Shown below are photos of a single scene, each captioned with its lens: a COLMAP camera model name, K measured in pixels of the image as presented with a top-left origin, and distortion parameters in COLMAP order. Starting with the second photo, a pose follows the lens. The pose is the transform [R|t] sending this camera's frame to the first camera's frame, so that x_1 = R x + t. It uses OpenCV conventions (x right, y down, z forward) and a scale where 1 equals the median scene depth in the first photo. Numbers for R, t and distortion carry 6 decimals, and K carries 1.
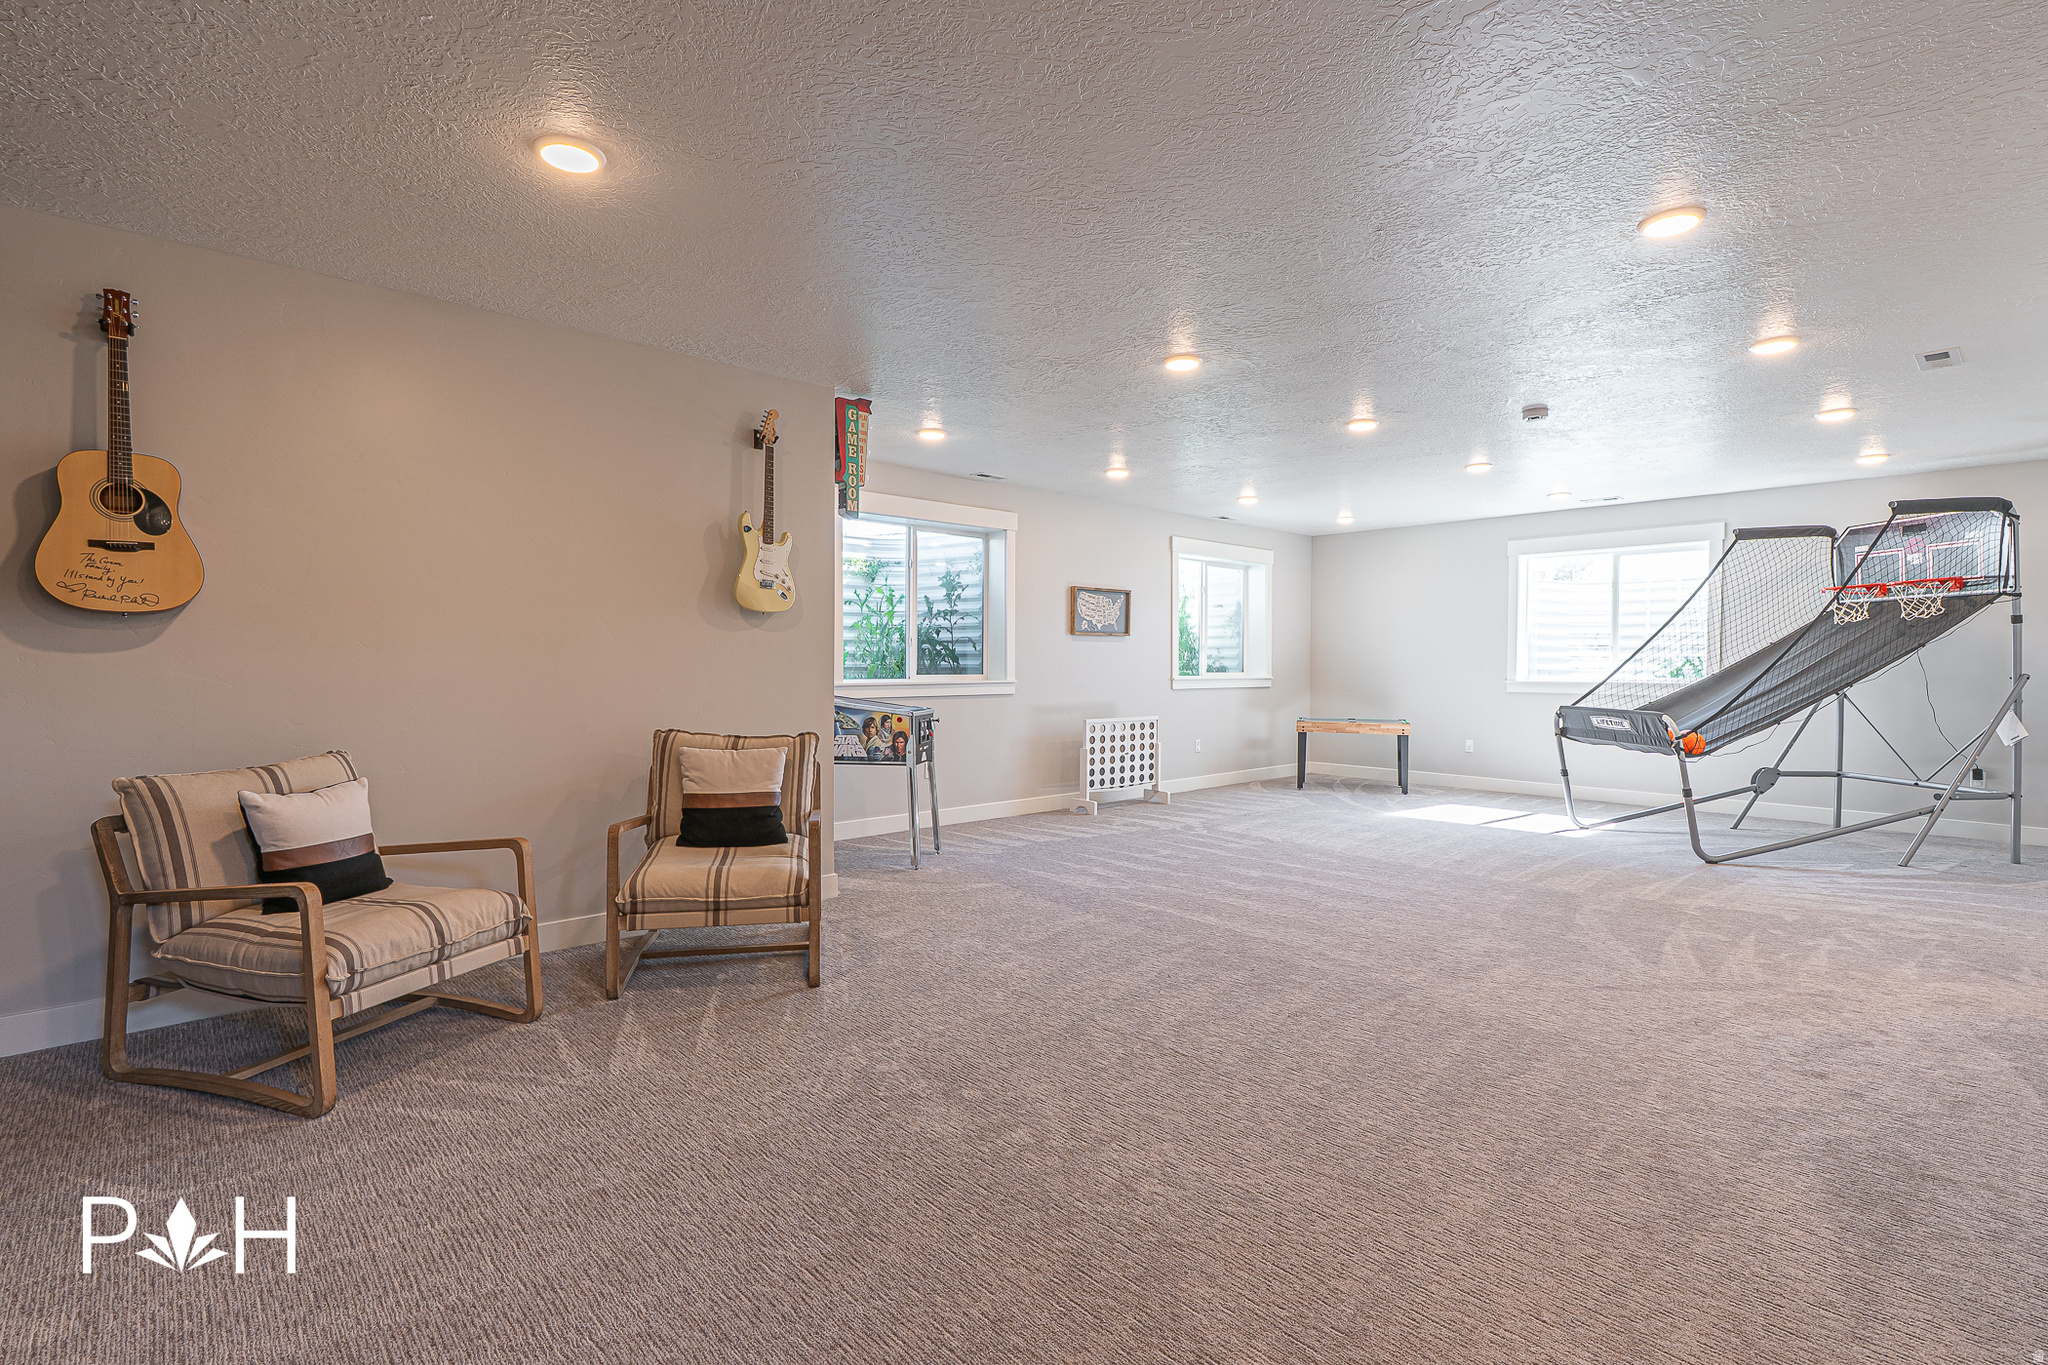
lens RADIAL K [[933.5, 0, 1010.8], [0, 933.5, 675.0], [0, 0, 1]] dist [-0.003705, 0.000775]
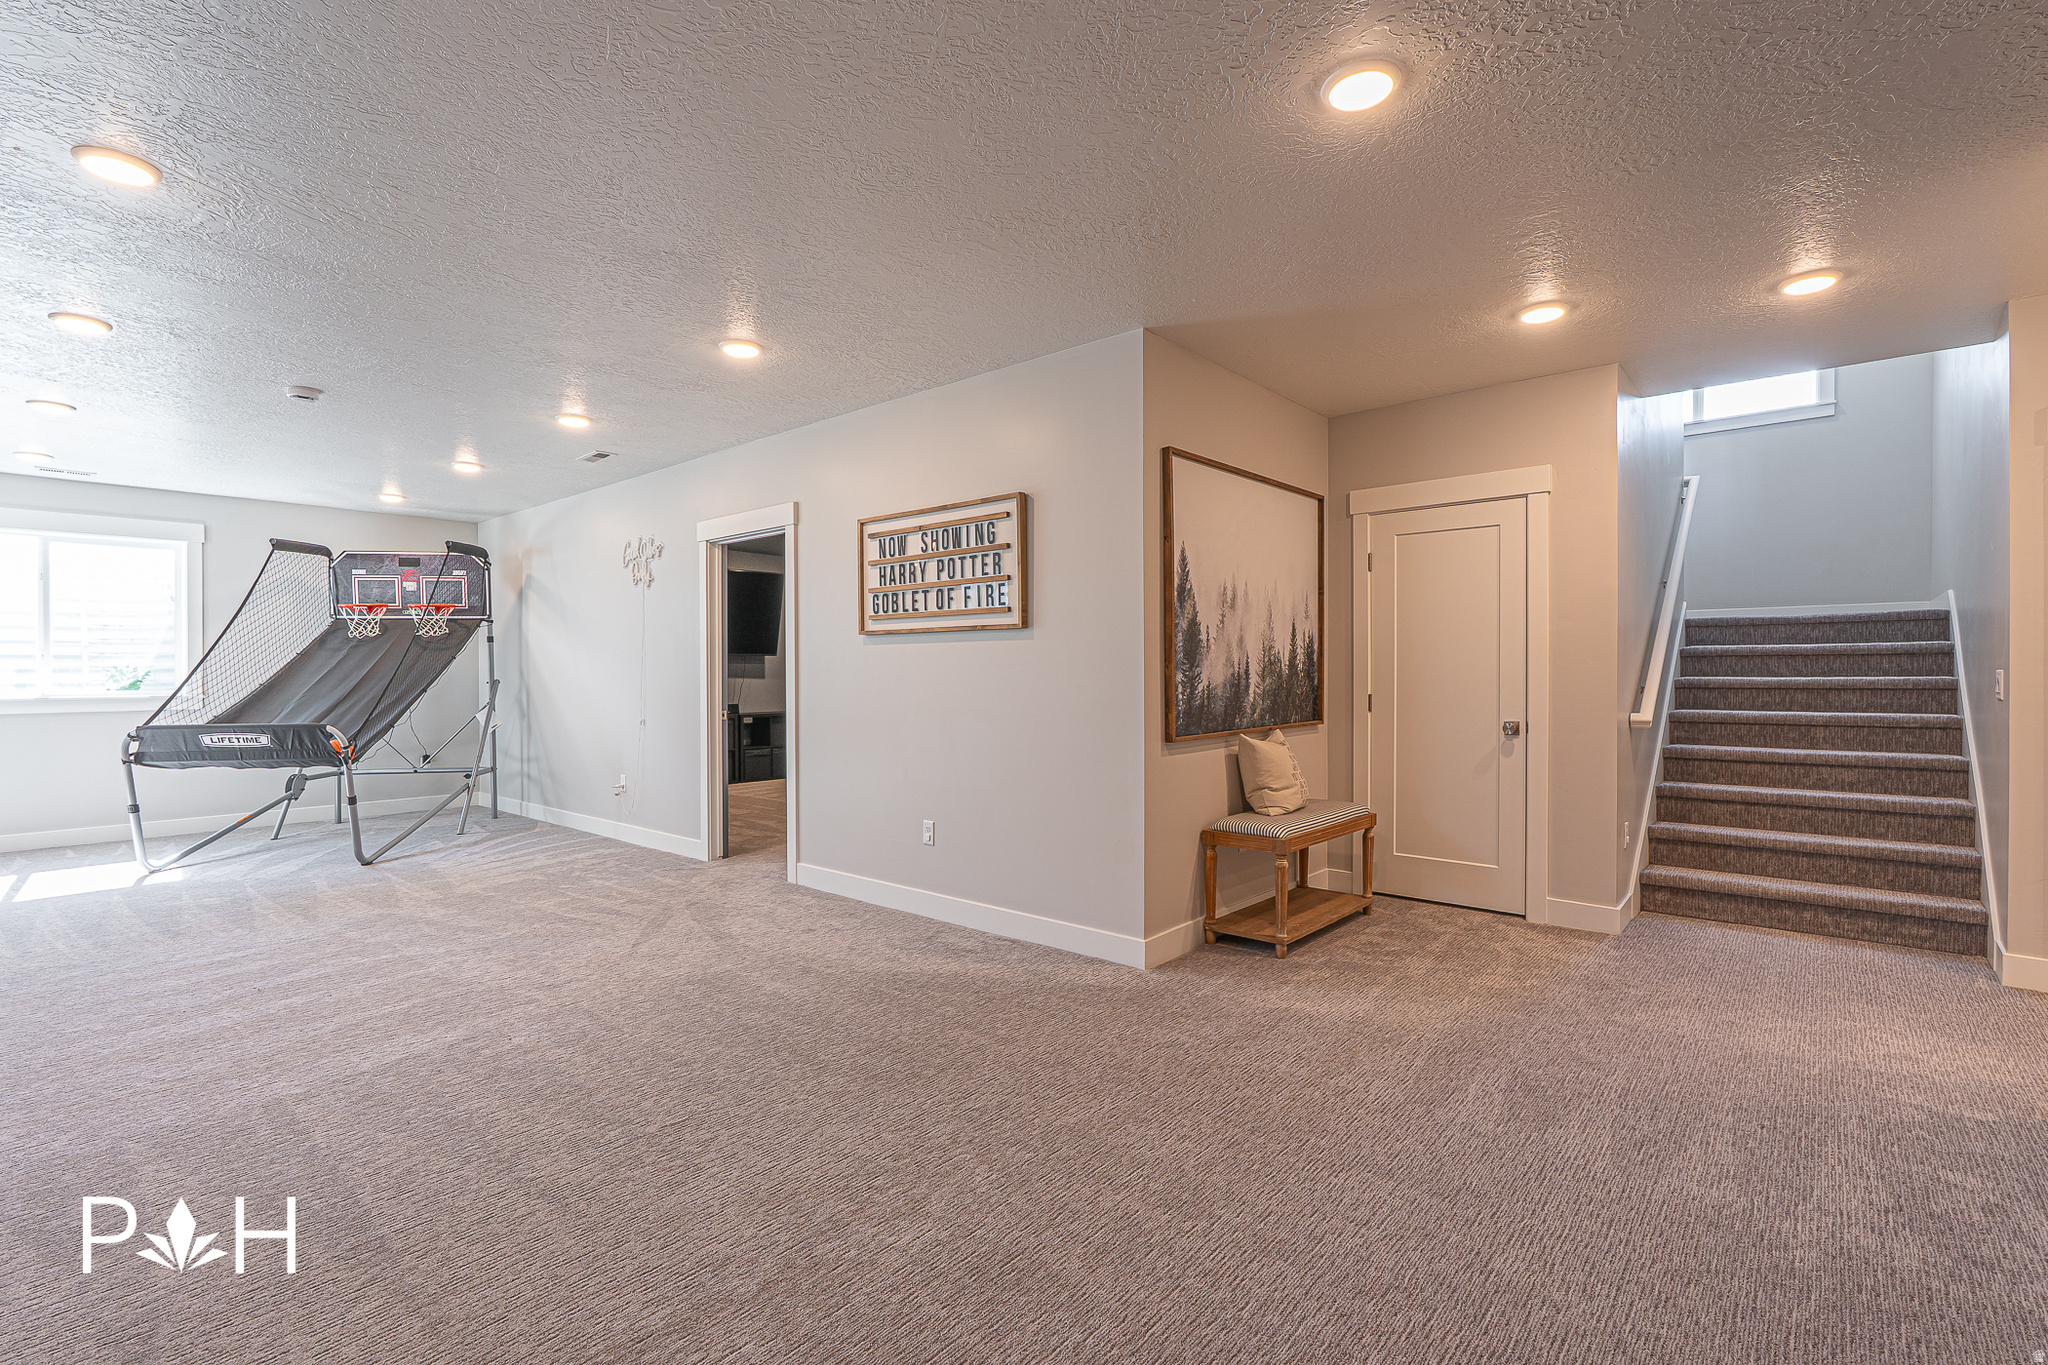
lens RADIAL K [[933.5, 0, 1010.5], [0, 933.5, 677.1], [0, 0, 1]] dist [-0.003705, 0.000775]
pose [[-0.092664, -0.009728, 0.995650, -0.290967], [0.017251, 0.999786, 0.011374, -0.006068], [-0.995548, 0.018230, -0.092476, 0.311891]]
